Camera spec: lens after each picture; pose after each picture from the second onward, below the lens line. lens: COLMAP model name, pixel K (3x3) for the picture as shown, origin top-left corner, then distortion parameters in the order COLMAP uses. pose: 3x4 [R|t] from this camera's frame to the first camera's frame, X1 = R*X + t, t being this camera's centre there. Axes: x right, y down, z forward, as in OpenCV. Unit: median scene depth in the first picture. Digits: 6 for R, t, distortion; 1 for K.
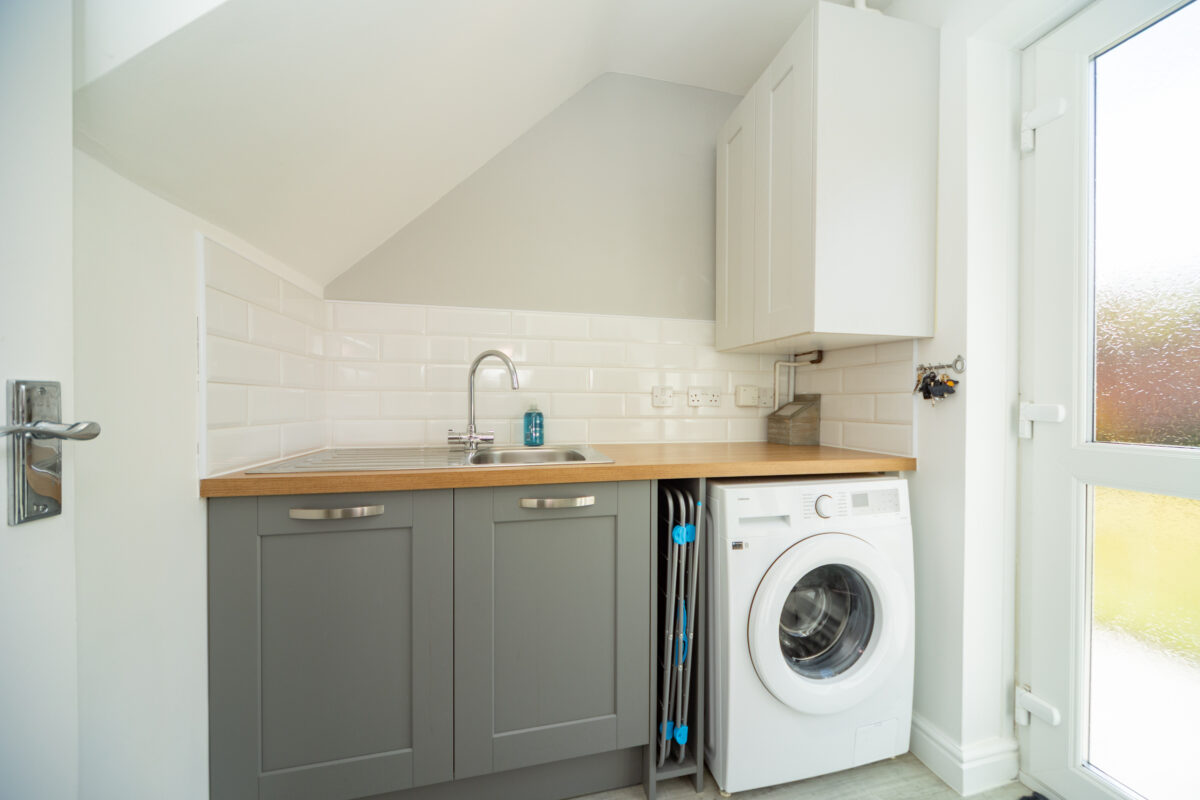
lens RADIAL K [[417.4, 0, 603.9], [0, 417.4, 400.5], [0, 0, 1]] dist [0.000168, 0.000143]
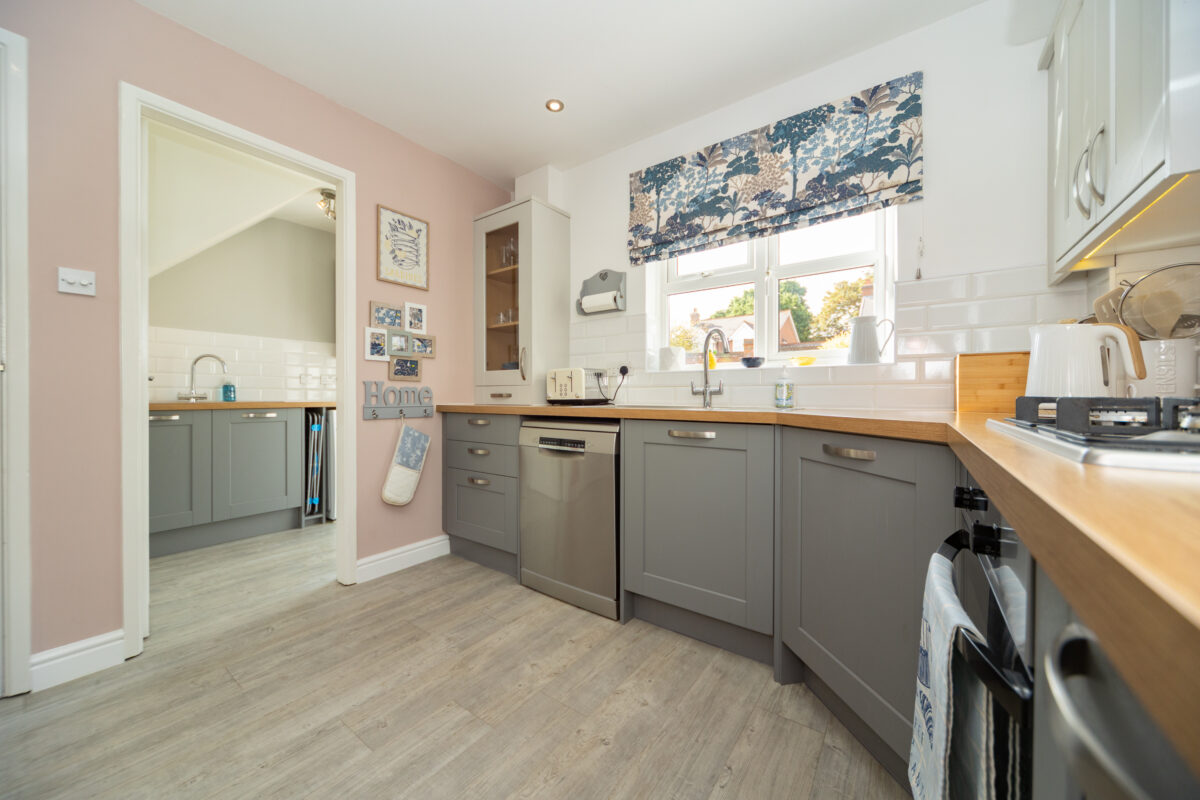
lens RADIAL K [[436.8, 0, 599.0], [0, 436.8, 396.8], [0, 0, 1]] dist [0.000688, -0.000064]
pose [[0.741369, -0.006784, 0.671063, -0.342055], [0.005825, 0.999976, 0.003674, 0.116194], [-0.671072, 0.001185, 0.741391, -2.284010]]
